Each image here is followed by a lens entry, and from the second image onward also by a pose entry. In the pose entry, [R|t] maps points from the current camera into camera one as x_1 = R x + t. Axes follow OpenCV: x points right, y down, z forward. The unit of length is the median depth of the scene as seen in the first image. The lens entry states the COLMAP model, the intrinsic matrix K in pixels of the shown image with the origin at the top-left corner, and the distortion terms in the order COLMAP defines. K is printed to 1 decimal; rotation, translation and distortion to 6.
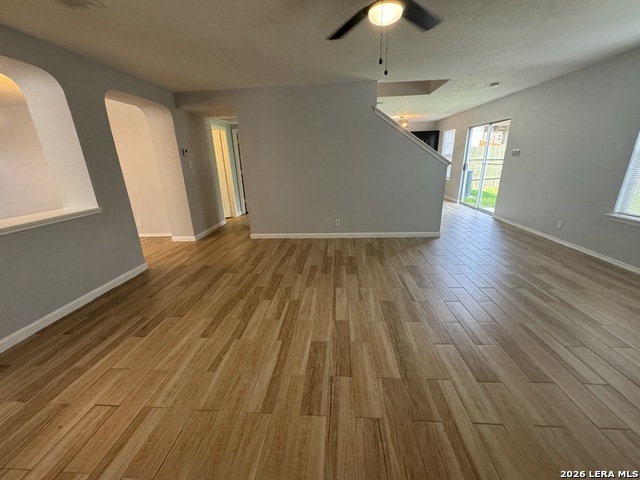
lens RADIAL K [[256.0, 0, 320.5], [0, 256.0, 238.8], [0, 0, 1]] dist [-0.001666, 0.000607]
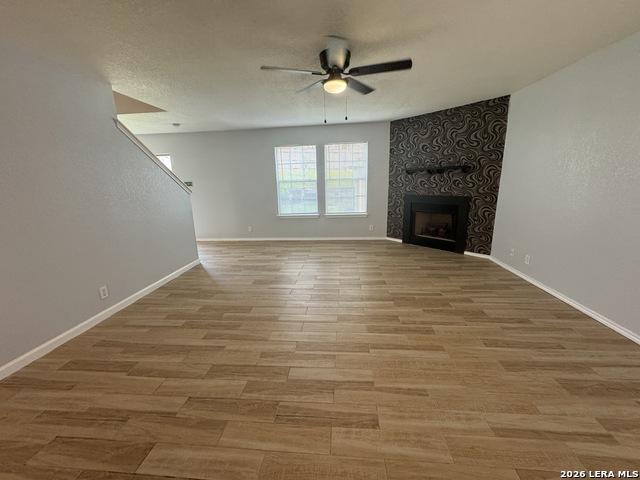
lens RADIAL K [[256.0, 0, 320.5], [0, 256.0, 238.8], [0, 0, 1]] dist [-0.001666, 0.000607]
pose [[0.022004, -0.198377, 0.979879, -0.893802], [0.326669, 0.927746, 0.180487, -0.223908], [-0.944883, 0.316124, 0.085217, 0.791361]]
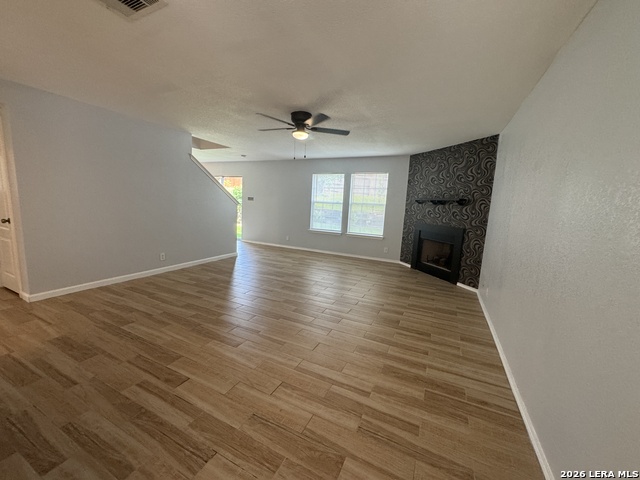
lens RADIAL K [[256.0, 0, 320.5], [0, 256.0, 238.8], [0, 0, 1]] dist [-0.001666, 0.000607]
pose [[0.367559, -0.079795, 0.926571, -1.125553], [0.219729, 0.975556, -0.003150, 0.011563], [-0.903670, 0.204752, 0.376107, 0.137543]]
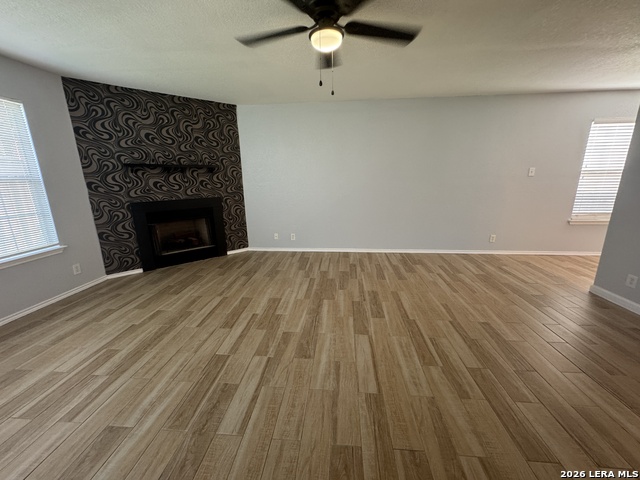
lens RADIAL K [[256.0, 0, 320.5], [0, 256.0, 238.8], [0, 0, 1]] dist [-0.001666, 0.000607]
pose [[-0.998798, 0.039790, 0.028611, 0.180926], [0.048853, 0.854834, 0.516597, -0.462481], [-0.003903, 0.517374, -0.855751, 1.510280]]
